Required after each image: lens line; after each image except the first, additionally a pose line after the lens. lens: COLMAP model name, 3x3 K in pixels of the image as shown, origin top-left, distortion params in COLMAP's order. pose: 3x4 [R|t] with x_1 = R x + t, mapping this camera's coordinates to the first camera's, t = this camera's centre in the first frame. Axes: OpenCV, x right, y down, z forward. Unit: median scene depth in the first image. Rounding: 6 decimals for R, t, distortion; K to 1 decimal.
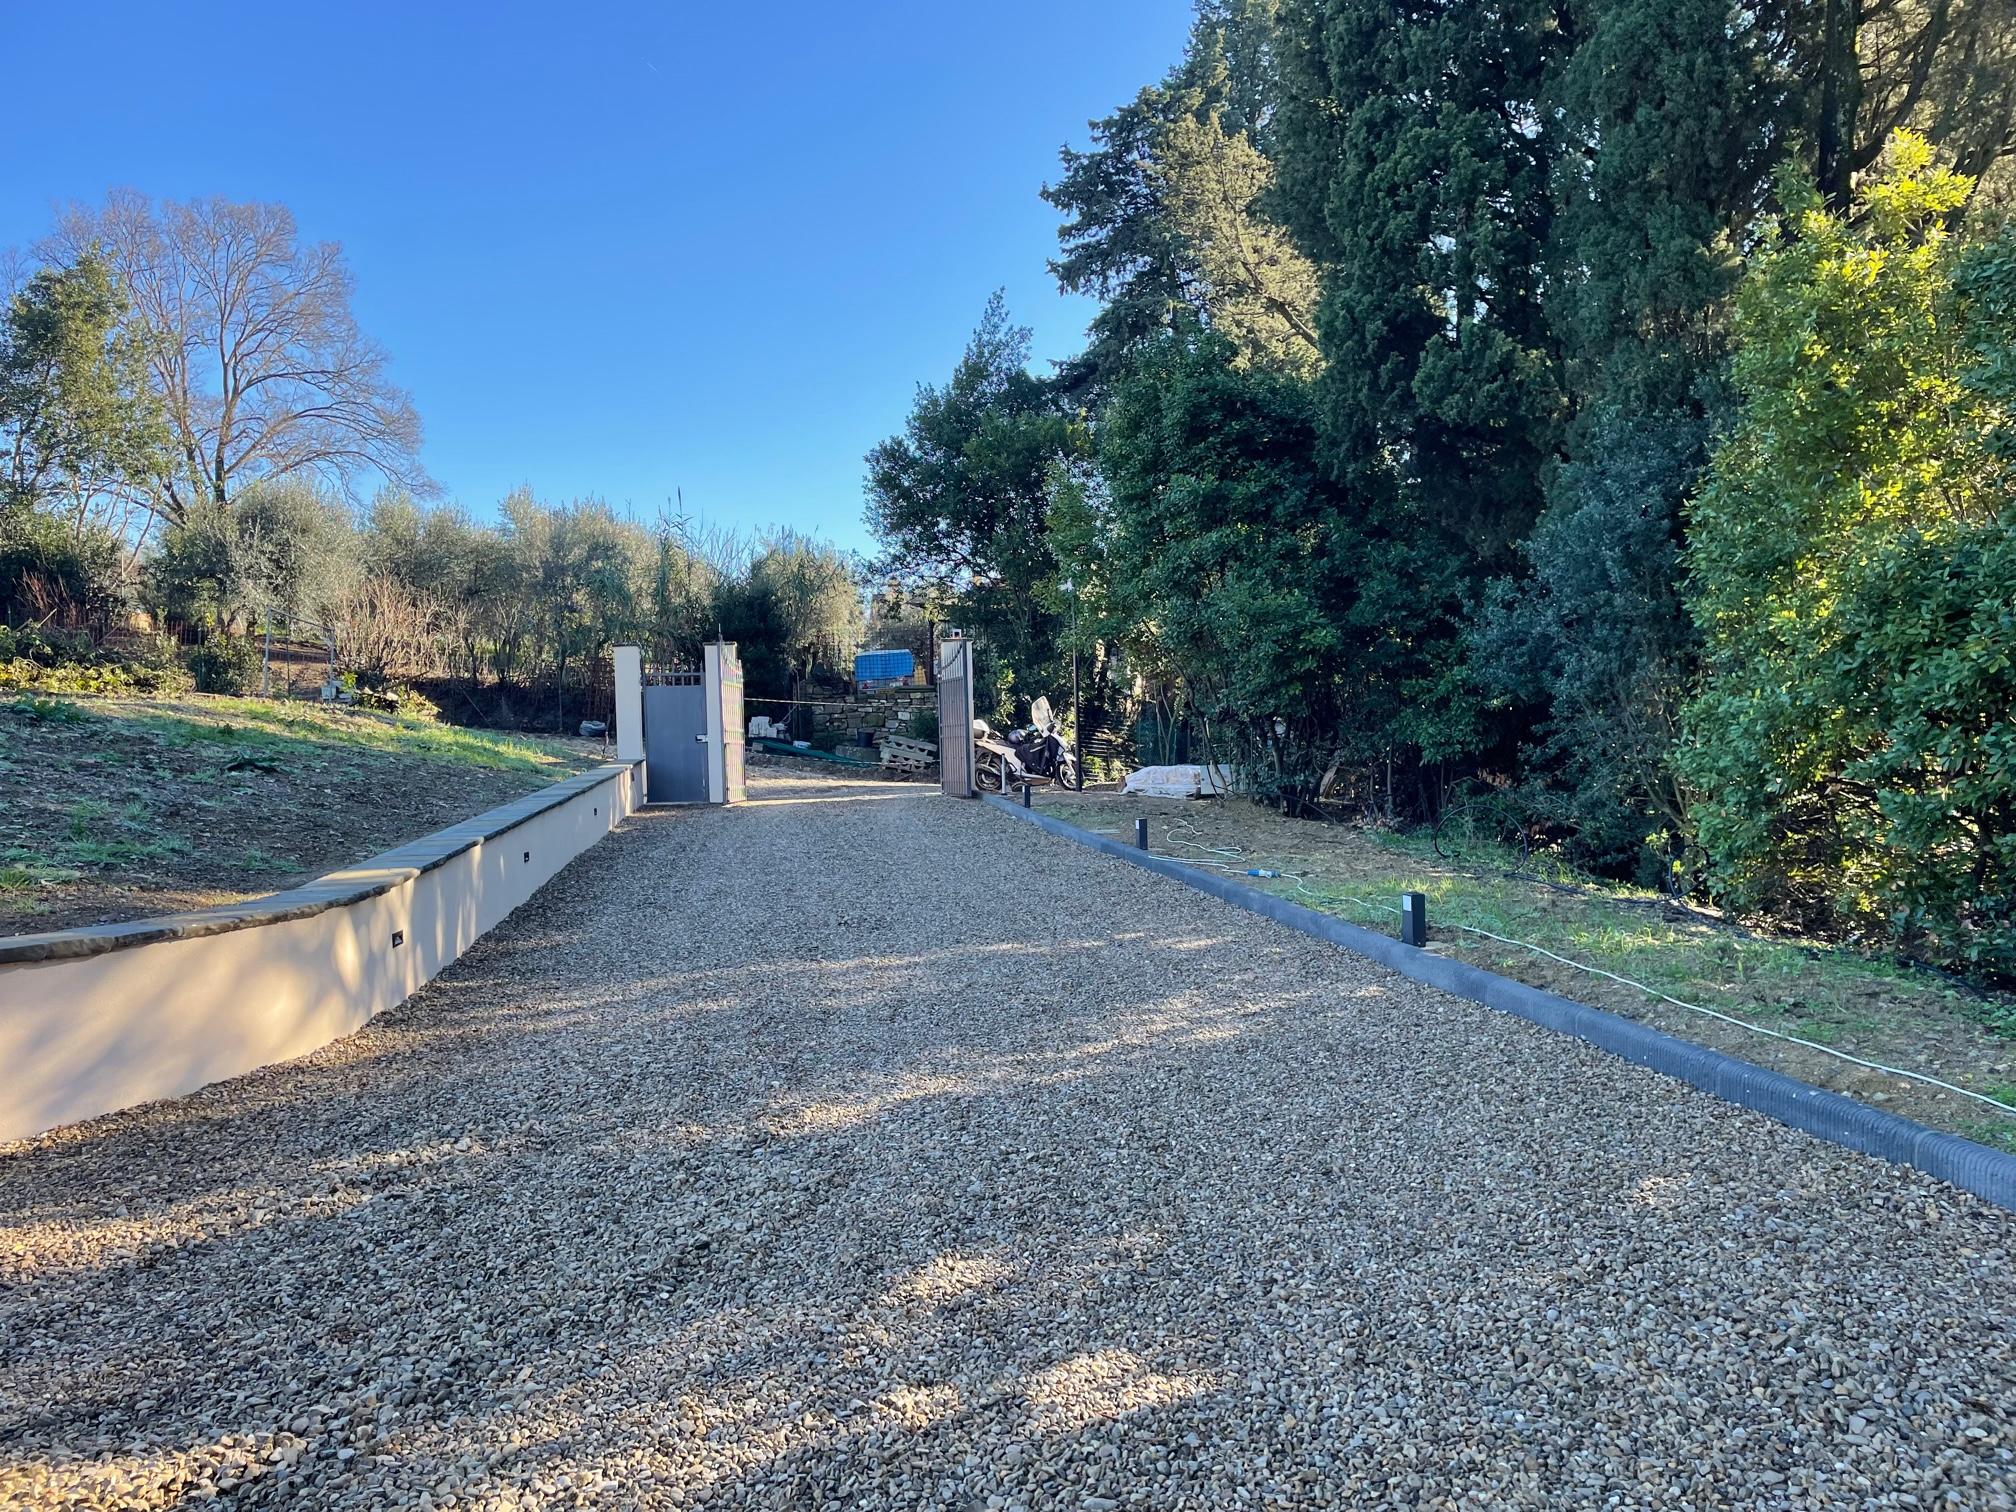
lens RADIAL K [[1530.6, 0, 1008.0], [0, 1530.6, 756.0], [0, 0, 1]] dist [-0.004430, -0.002007]
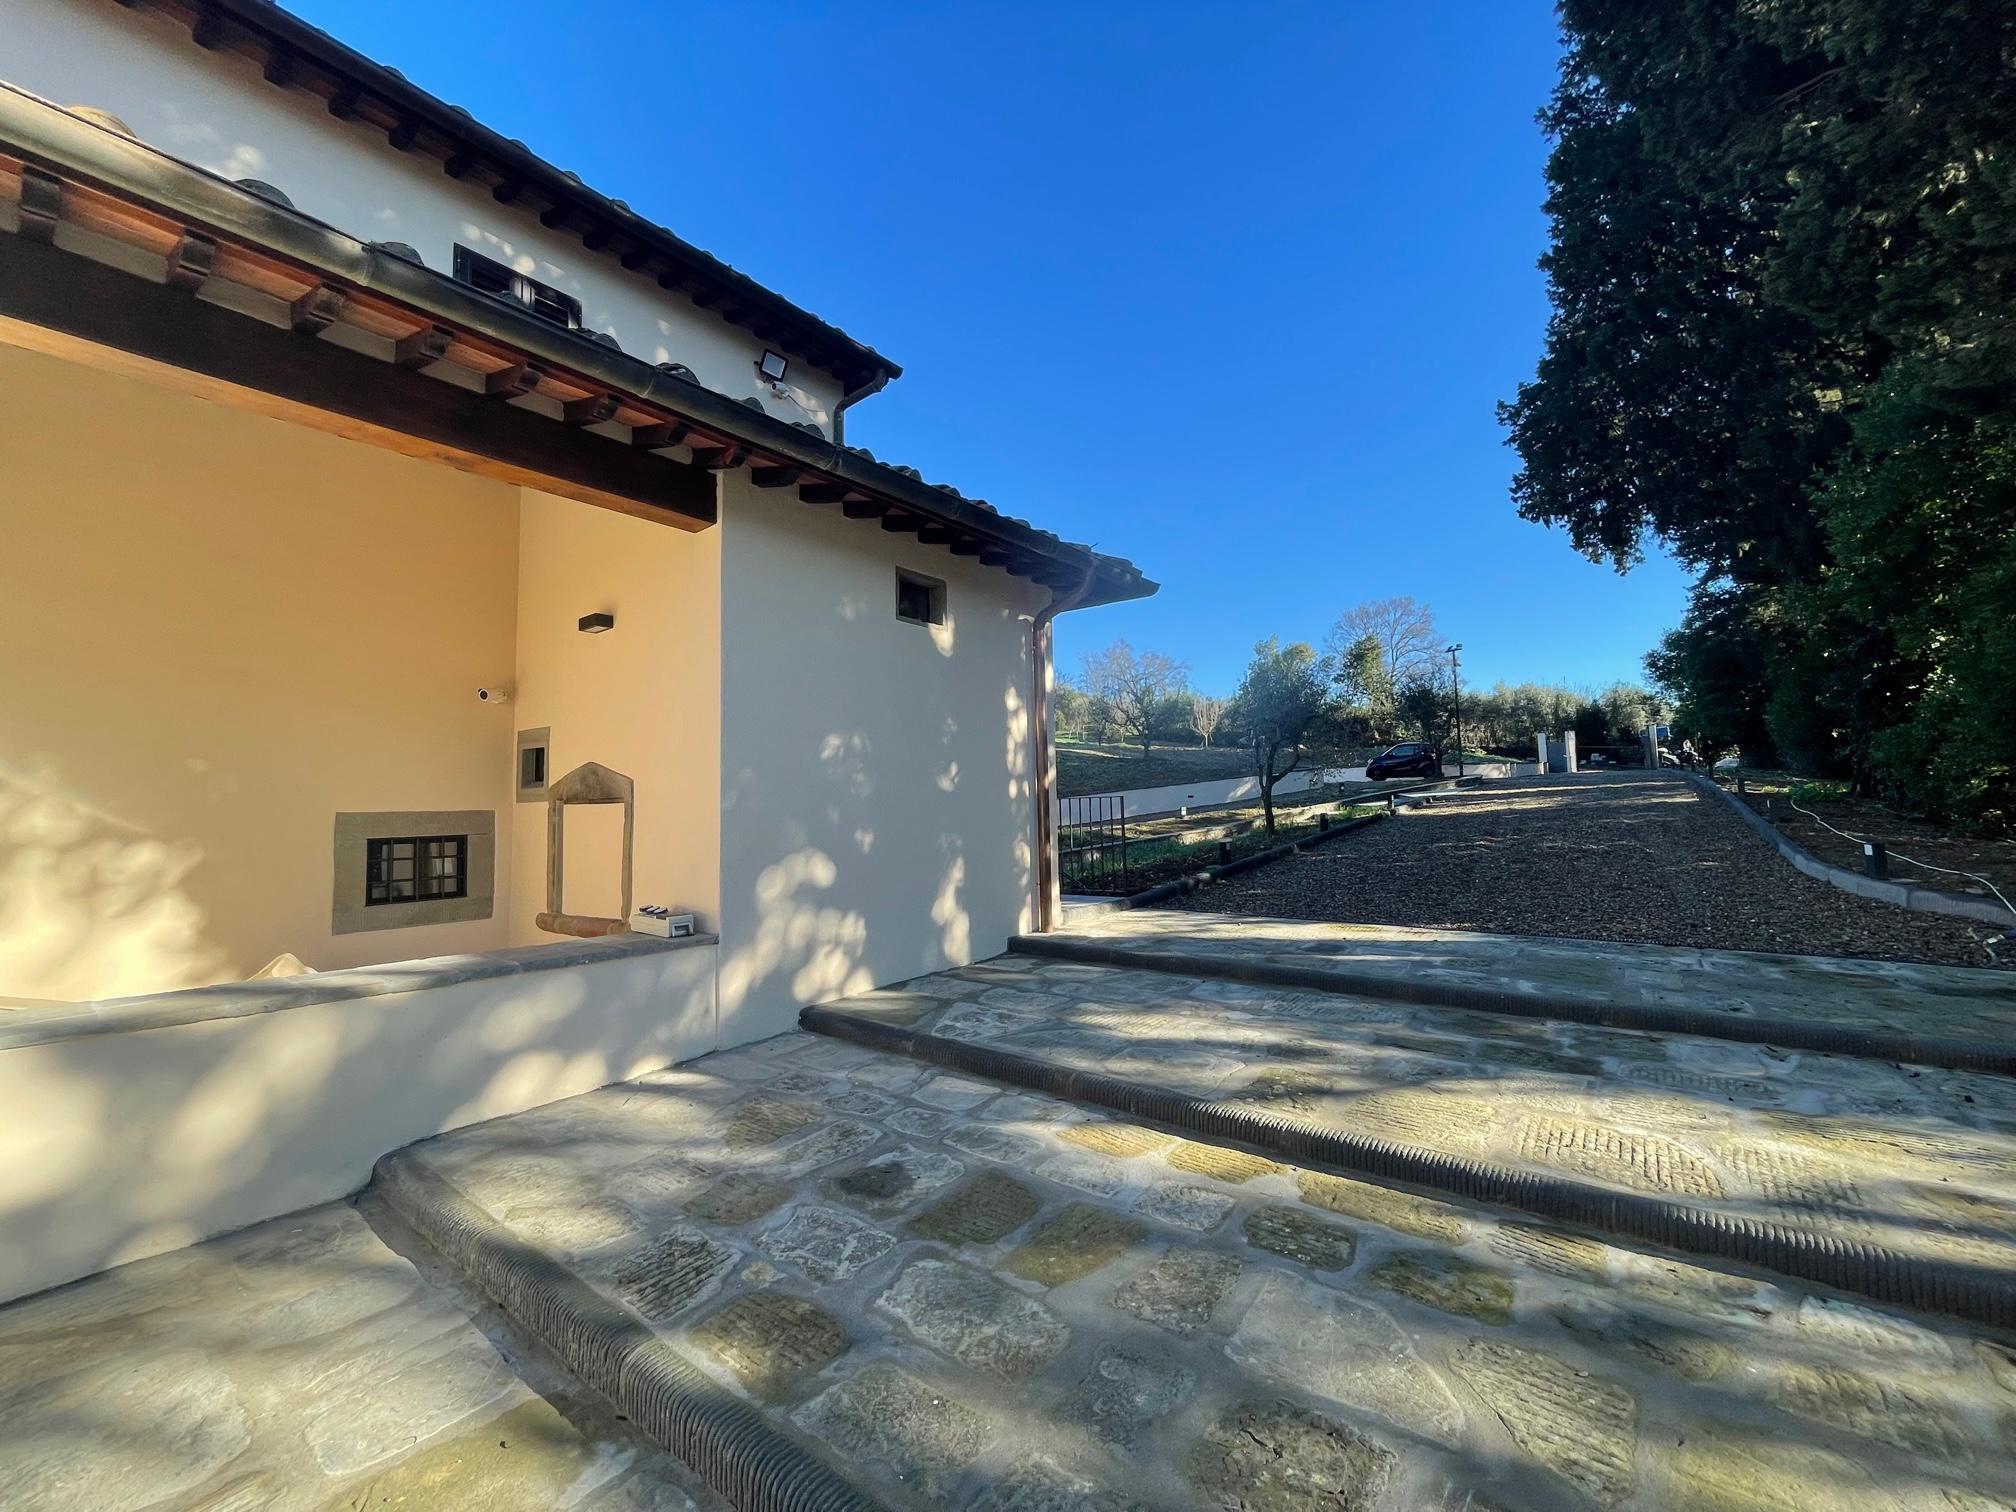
lens RADIAL K [[848.6, 0, 1008.0], [0, 848.6, 756.0], [0, 0, 1]] dist [-0.000704, -0.000056]
pose [[0.687343, -0.042554, -0.725085, 0.232751], [0.004611, 0.998518, -0.054230, 0.059784], [0.726318, 0.033931, 0.686521, -0.895772]]
